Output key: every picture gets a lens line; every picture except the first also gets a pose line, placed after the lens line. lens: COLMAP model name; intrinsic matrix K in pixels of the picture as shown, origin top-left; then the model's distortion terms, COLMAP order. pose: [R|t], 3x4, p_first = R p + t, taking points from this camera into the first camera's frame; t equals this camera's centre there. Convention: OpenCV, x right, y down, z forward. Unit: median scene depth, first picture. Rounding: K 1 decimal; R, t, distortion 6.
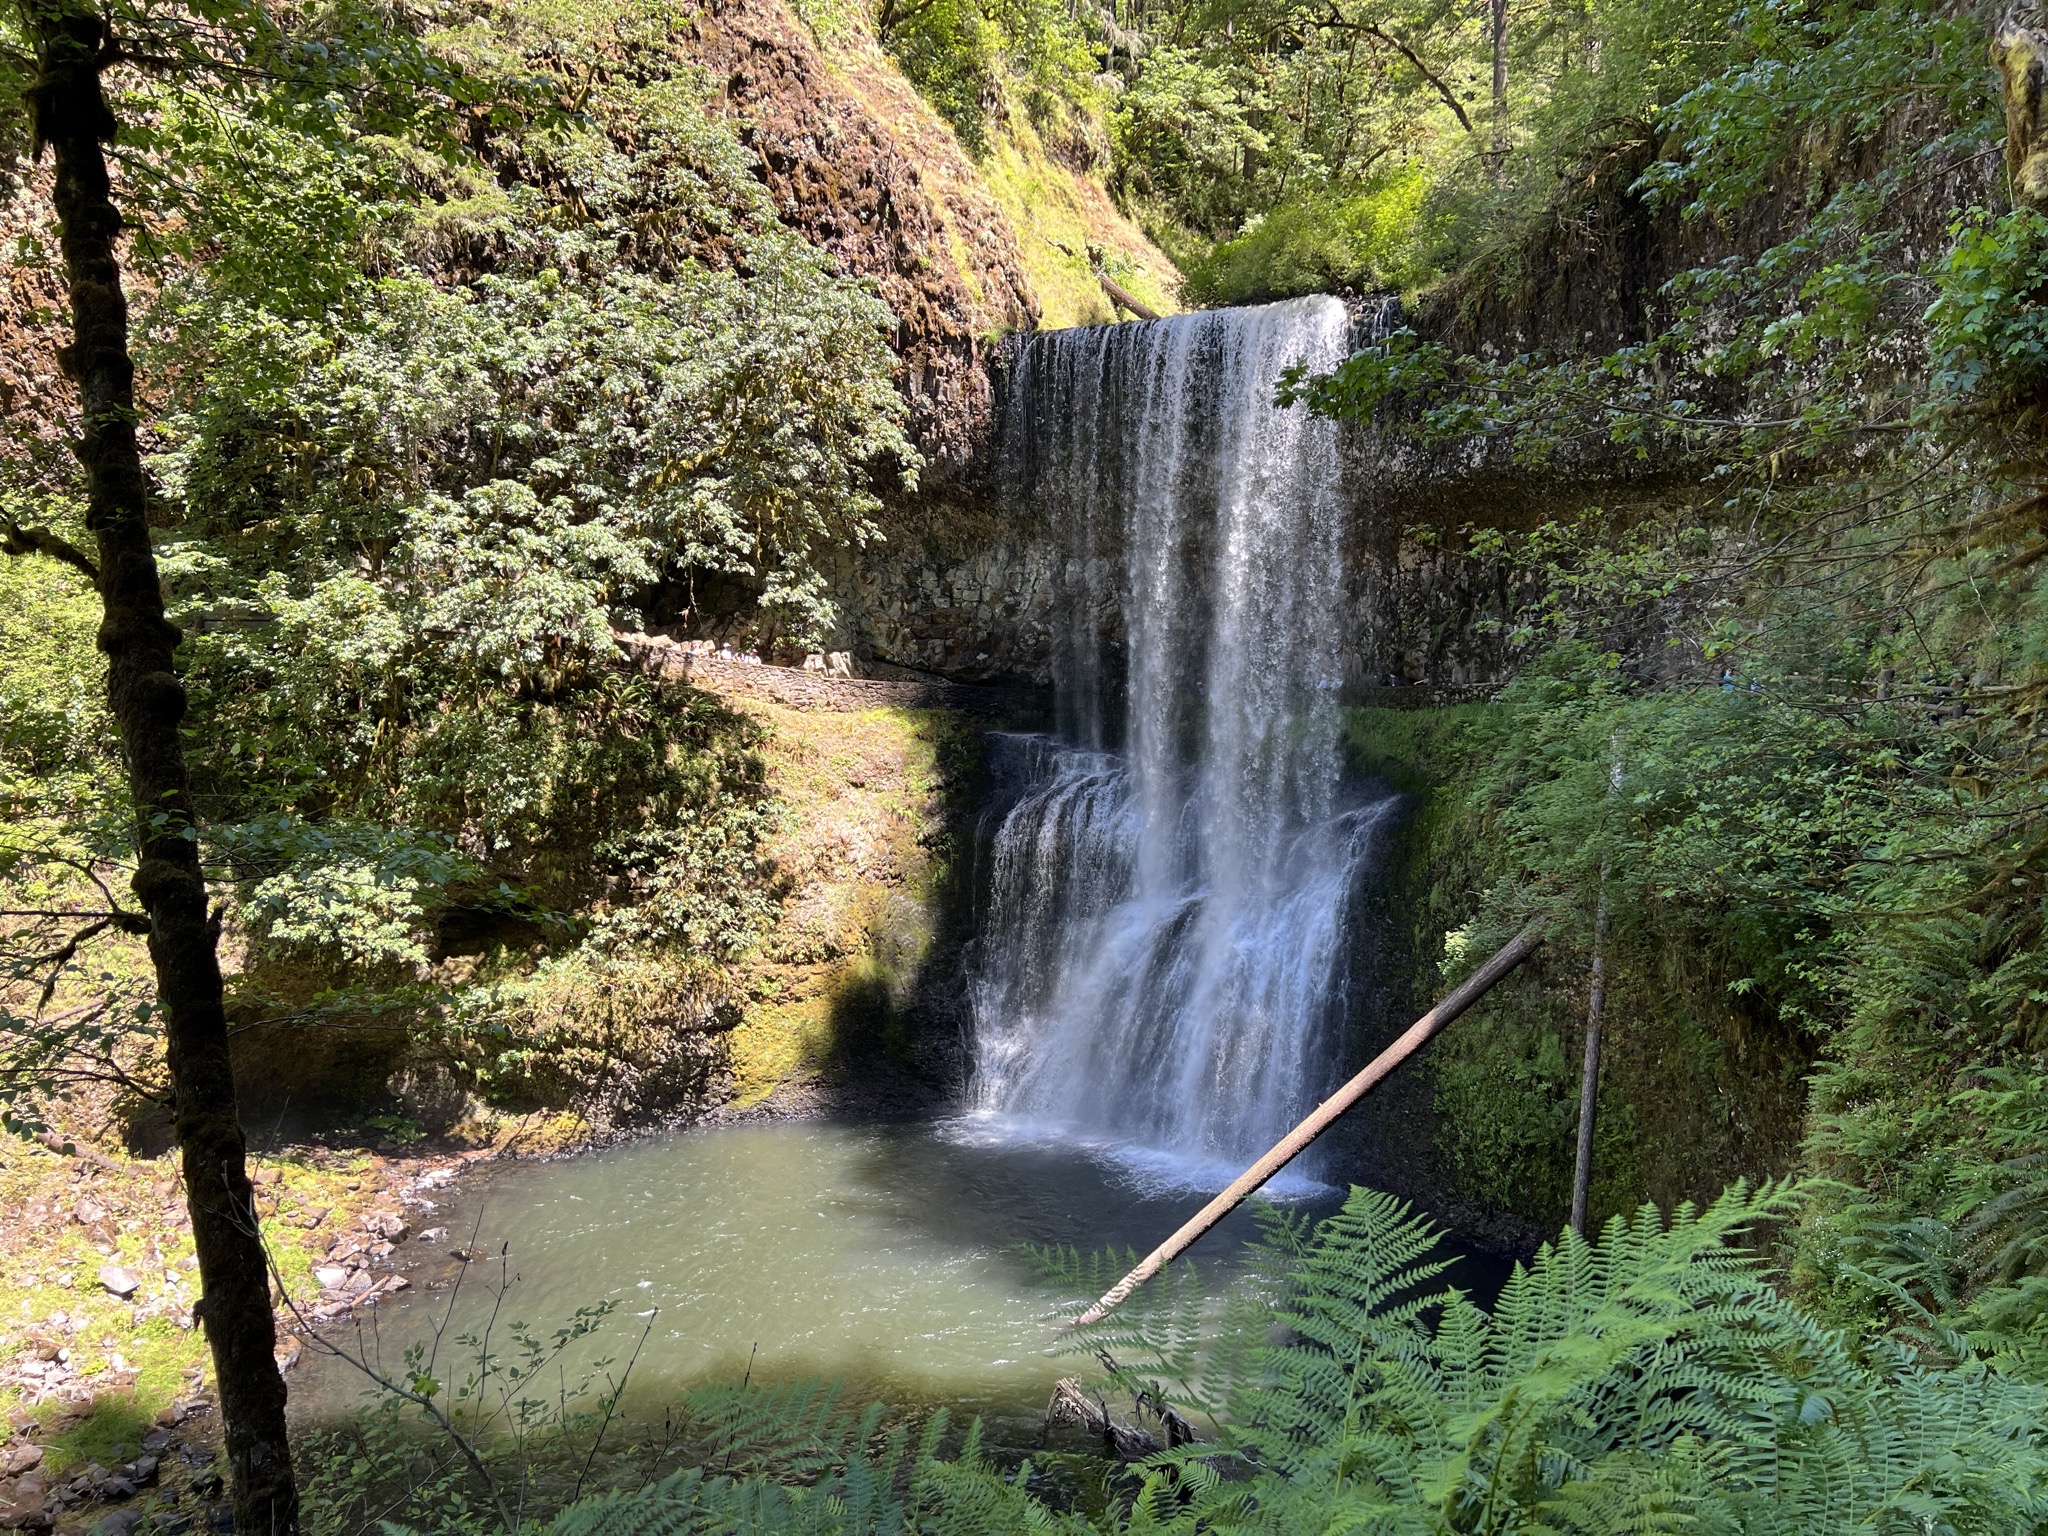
lens RADIAL K [[1525.3, 0, 1017.2], [0, 1525.3, 775.5], [0, 0, 1]] dist [0.048471, -0.036375]
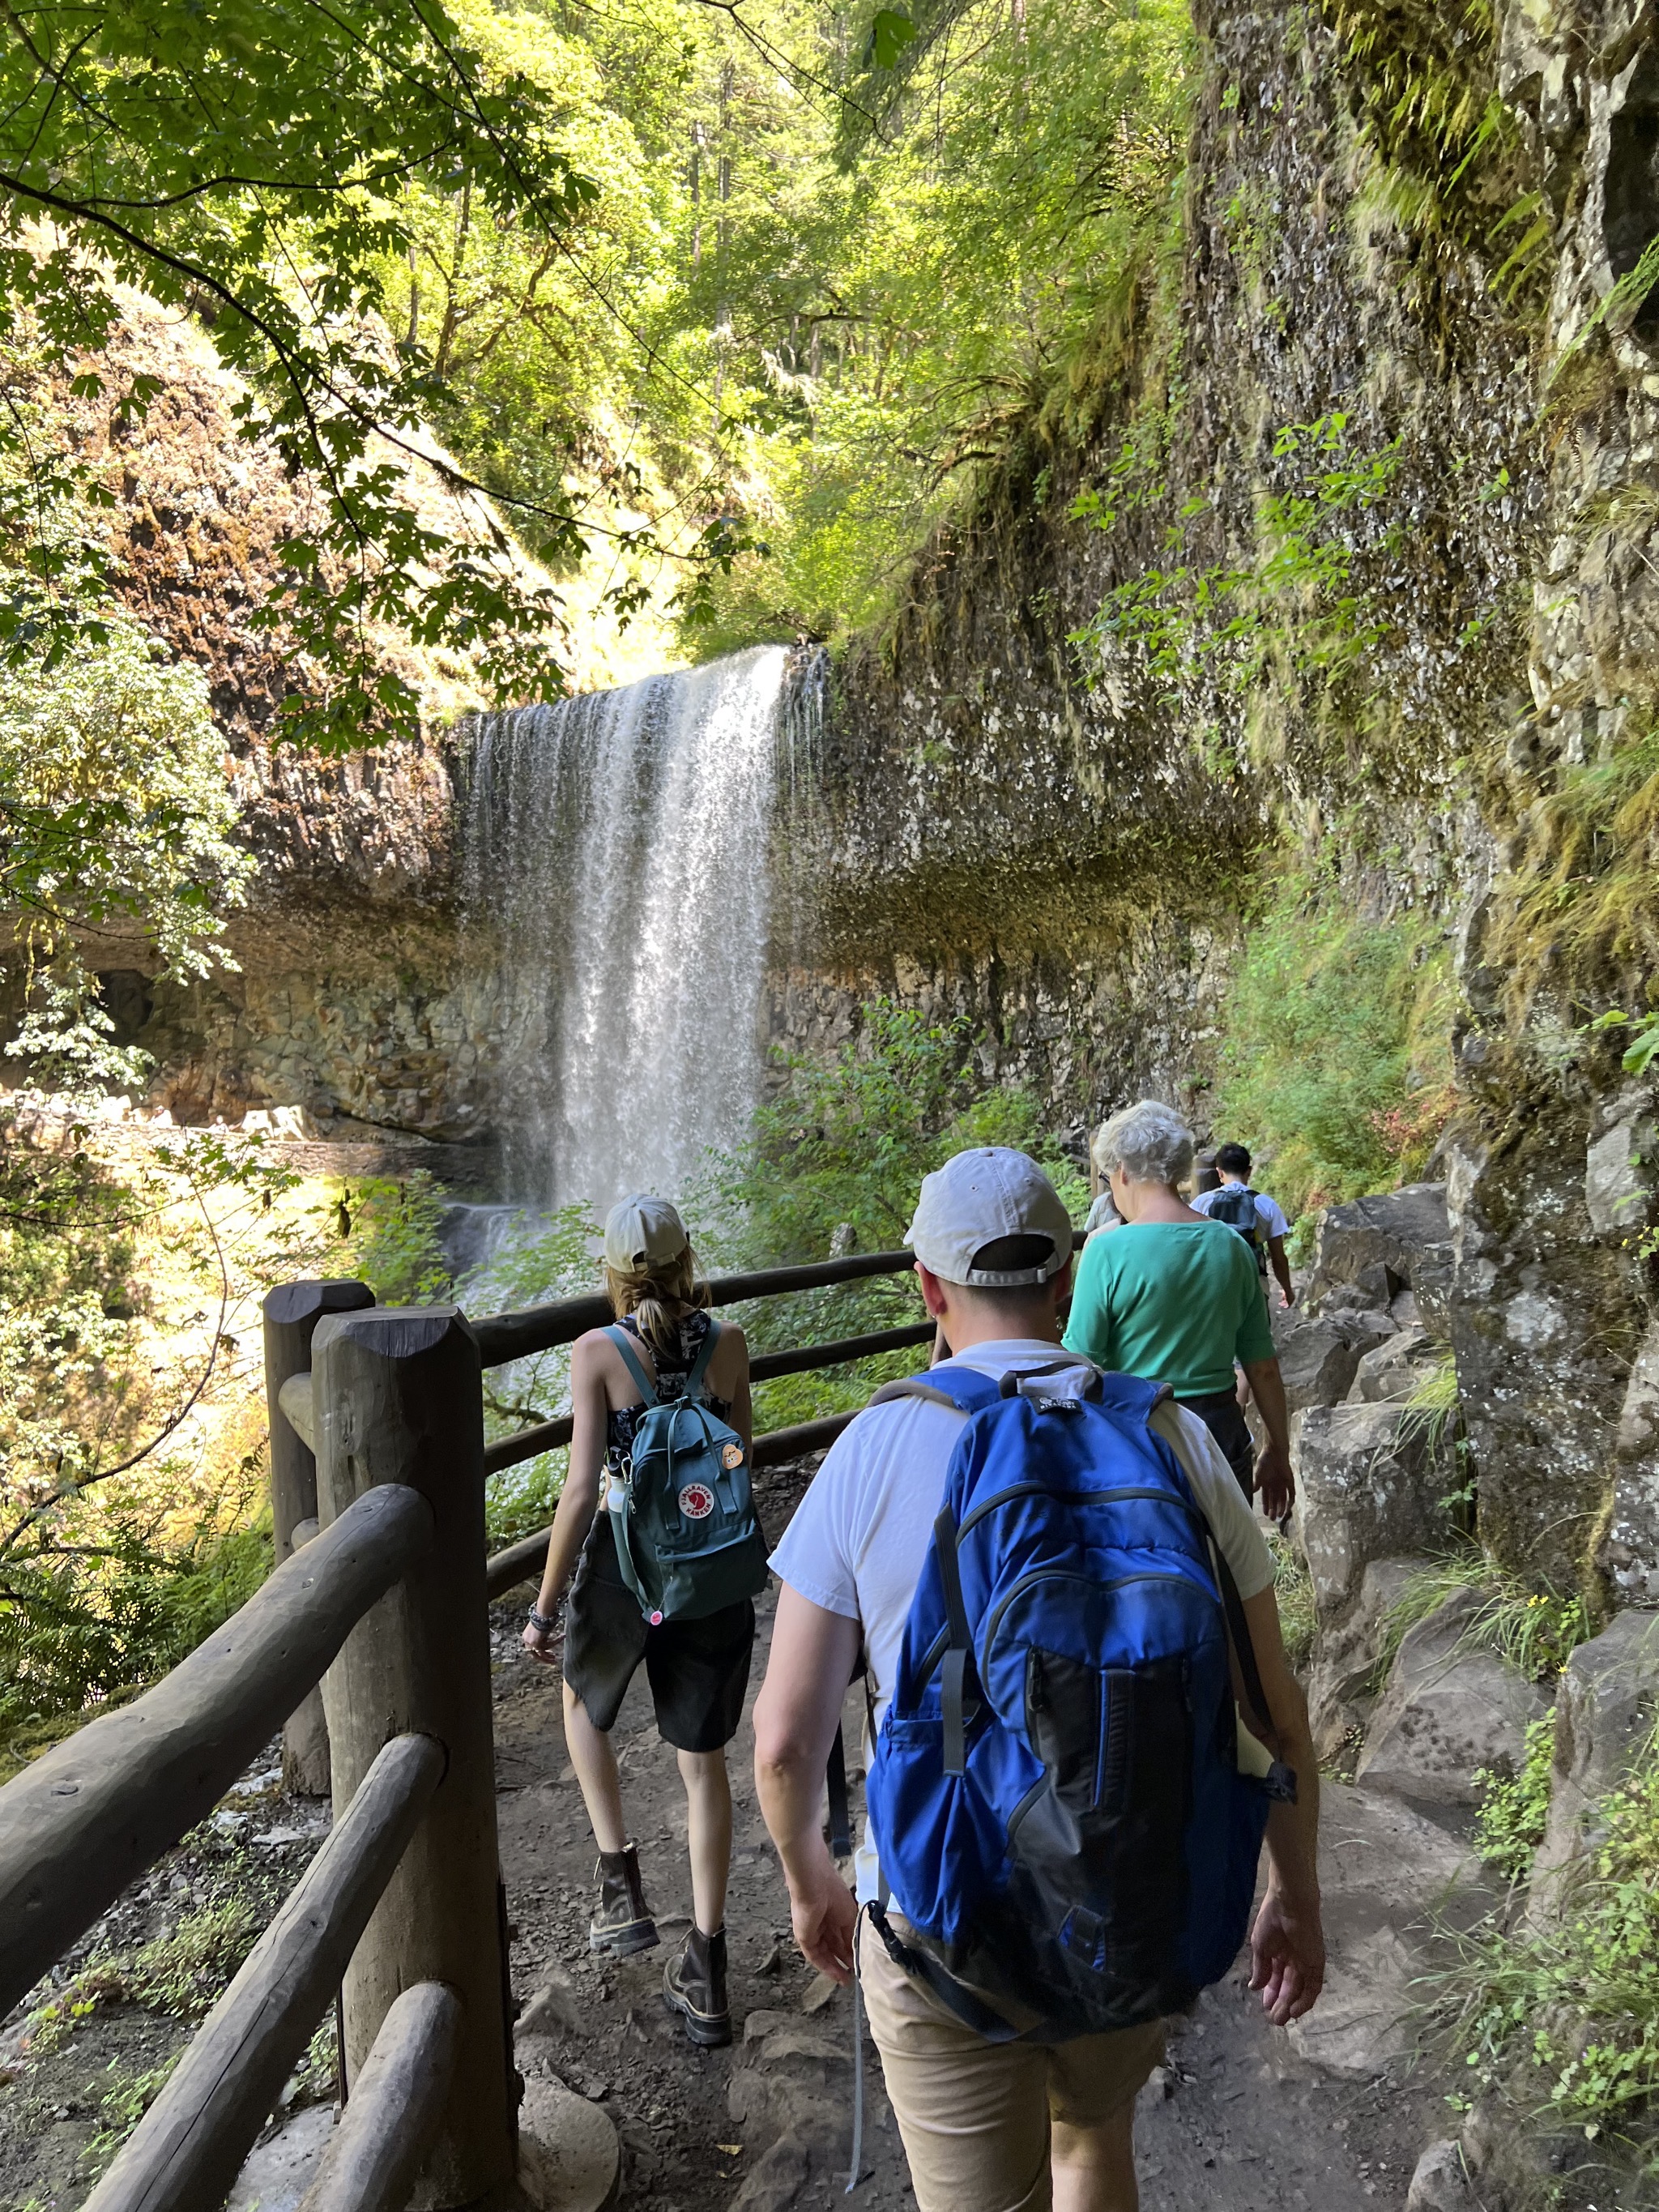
lens RADIAL K [[1647.3, 0, 790.1], [0, 1647.3, 1113.3], [0, 0, 1]] dist [0.048471, -0.036375]
pose [[0.994954, -0.015847, -0.099076, 0.259824], [0.009790, 0.998070, -0.061319, -0.023073], [0.099856, 0.060040, 0.993189, 0.167022]]
